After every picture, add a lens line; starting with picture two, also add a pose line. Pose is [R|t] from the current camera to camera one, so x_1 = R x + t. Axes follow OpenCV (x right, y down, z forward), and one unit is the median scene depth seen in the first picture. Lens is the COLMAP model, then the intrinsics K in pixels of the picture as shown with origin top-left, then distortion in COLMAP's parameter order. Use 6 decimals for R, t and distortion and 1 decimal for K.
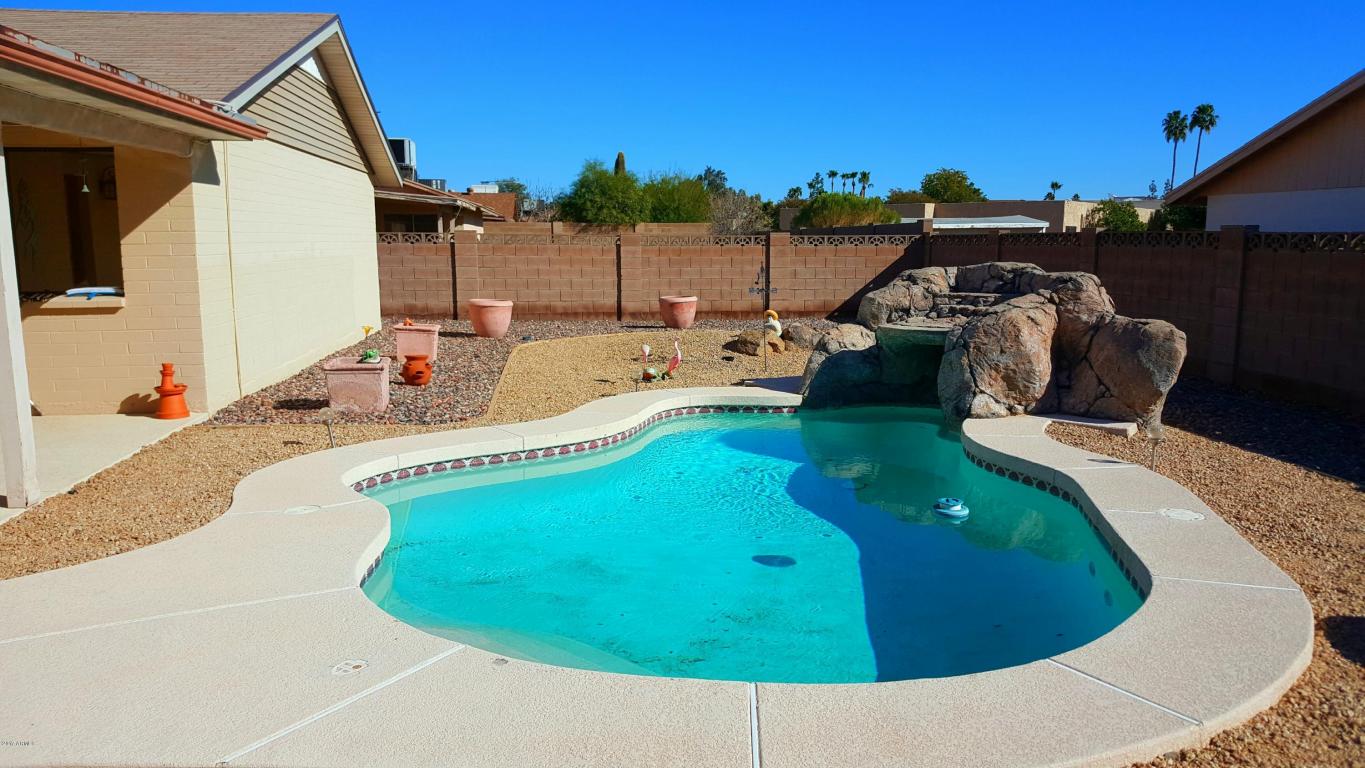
lens RADIAL K [[1021.3, 0, 683.9], [0, 1021.3, 388.7], [0, 0, 1]] dist [0.071677, -0.001759]
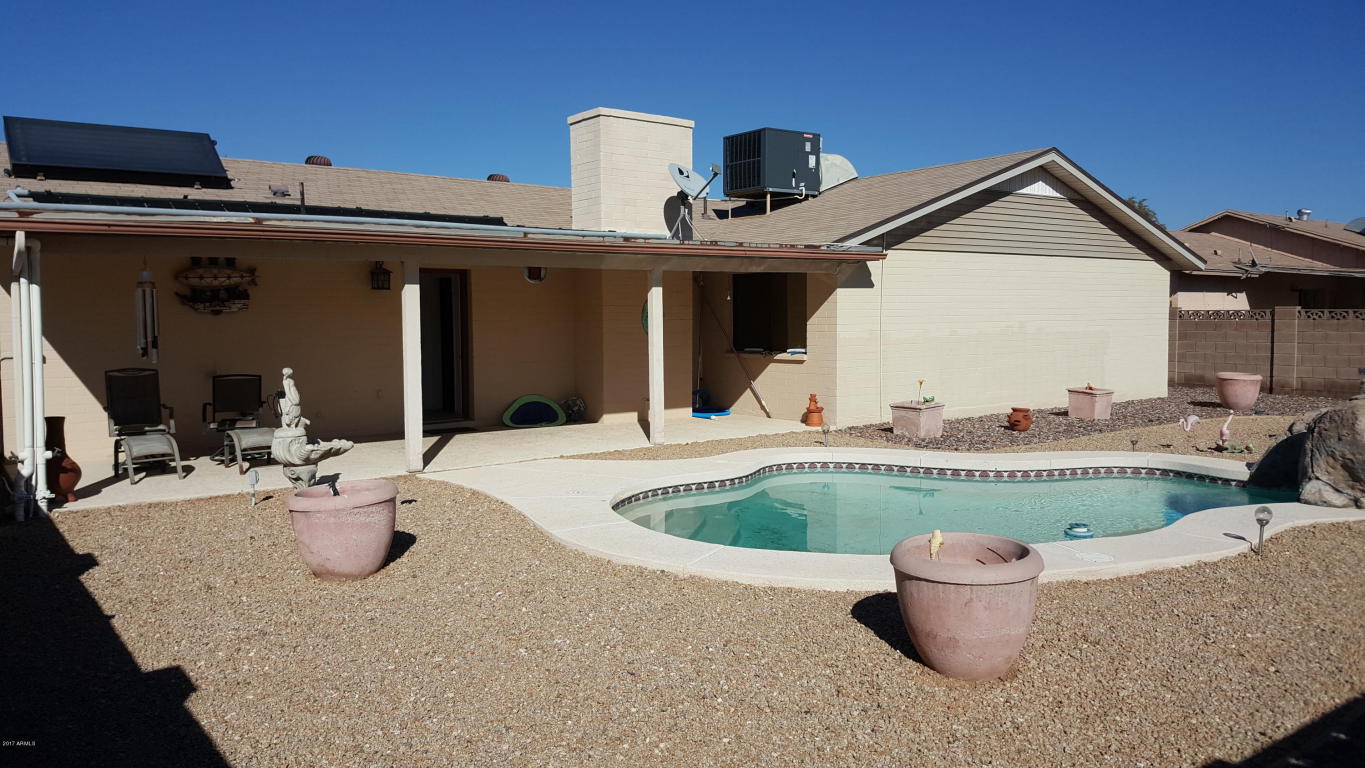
lens RADIAL K [[1044.7, 0, 680.5], [0, 1044.7, 377.8], [0, 0, 1]] dist [-0.030973, -0.003070]
pose [[0.462511, 0.050438, -0.885178, 0.867266], [-0.121428, 0.992576, -0.006890, -0.011298], [0.878259, 0.110672, 0.465202, 0.005822]]
